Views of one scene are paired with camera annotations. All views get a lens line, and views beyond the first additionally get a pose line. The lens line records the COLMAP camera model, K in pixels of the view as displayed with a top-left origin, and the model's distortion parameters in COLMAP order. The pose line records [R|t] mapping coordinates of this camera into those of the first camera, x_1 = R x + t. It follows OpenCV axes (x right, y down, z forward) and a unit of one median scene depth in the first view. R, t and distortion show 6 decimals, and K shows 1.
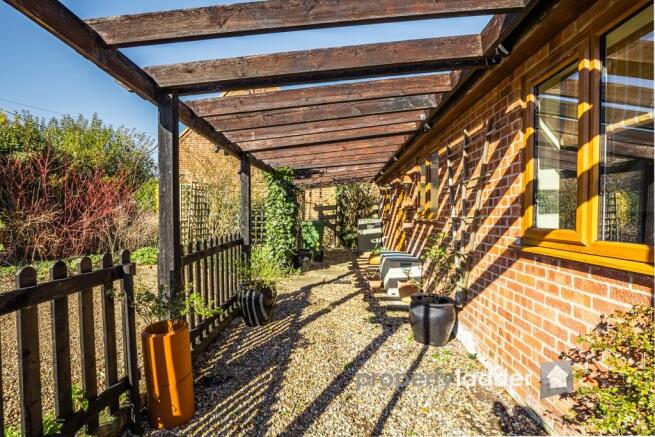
lens RADIAL K [[326.9, 0, 327.5], [0, 326.9, 218.5], [0, 0, 1]] dist [-0.003593, -0.000507]
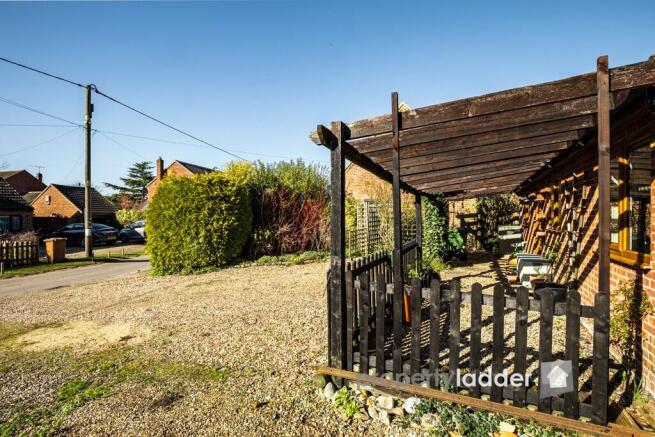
lens RADIAL K [[299.4, 0, 327.5], [0, 299.4, 218.5], [0, 0, 1]] dist [-0.040127, 0.000267]
pose [[0.906776, -0.017559, -0.421247, -0.021579], [0.013223, 0.999825, -0.013214, -0.029253], [0.421406, 0.006412, 0.906850, -0.320718]]
